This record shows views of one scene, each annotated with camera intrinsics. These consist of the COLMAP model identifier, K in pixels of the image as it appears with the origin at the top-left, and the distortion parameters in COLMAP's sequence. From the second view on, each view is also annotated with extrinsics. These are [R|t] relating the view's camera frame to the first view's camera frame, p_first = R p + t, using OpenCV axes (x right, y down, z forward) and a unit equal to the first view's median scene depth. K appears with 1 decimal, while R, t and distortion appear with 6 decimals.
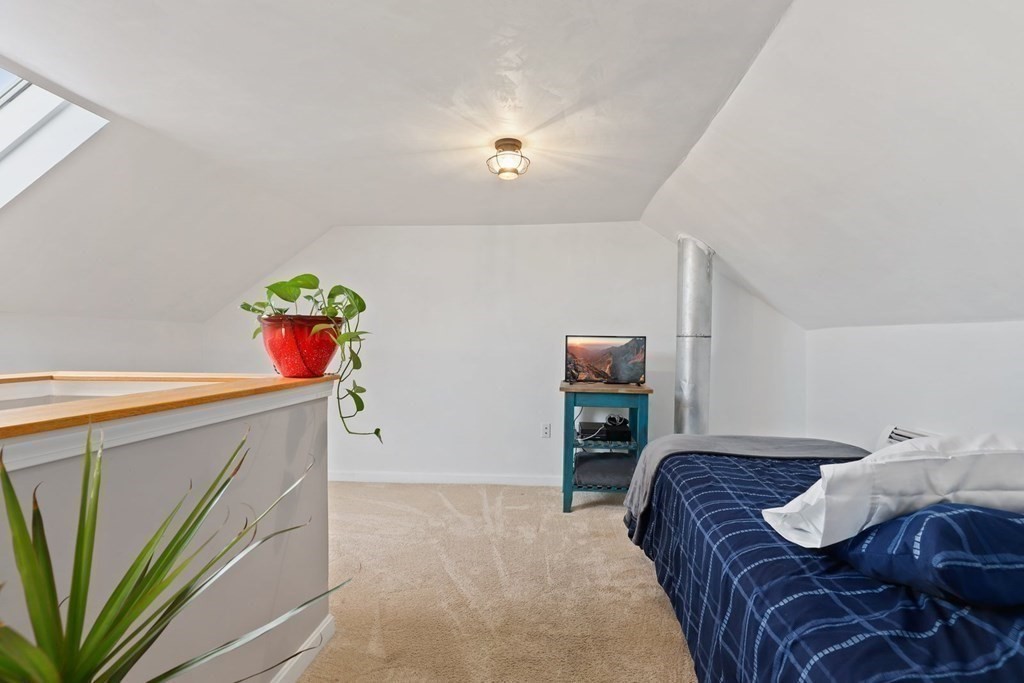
lens RADIAL K [[473.6, 0, 513.6], [0, 473.6, 361.8], [0, 0, 1]] dist [-0.021013, 0.007452]
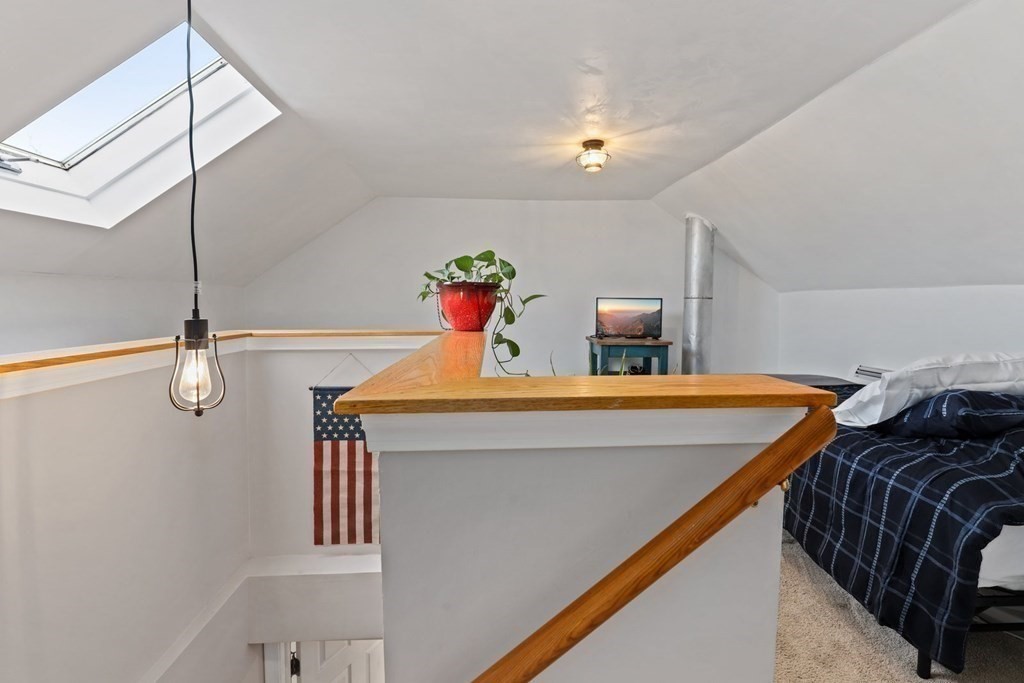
lens RADIAL K [[476.5, 0, 515.7], [0, 476.5, 337.0], [0, 0, 1]] dist [-0.020884, 0.006066]
pose [[0.989439, -0.015059, 0.144164, -0.505708], [0.011210, 0.999560, 0.027473, 0.014641], [-0.144514, -0.025567, 0.989172, -0.278196]]
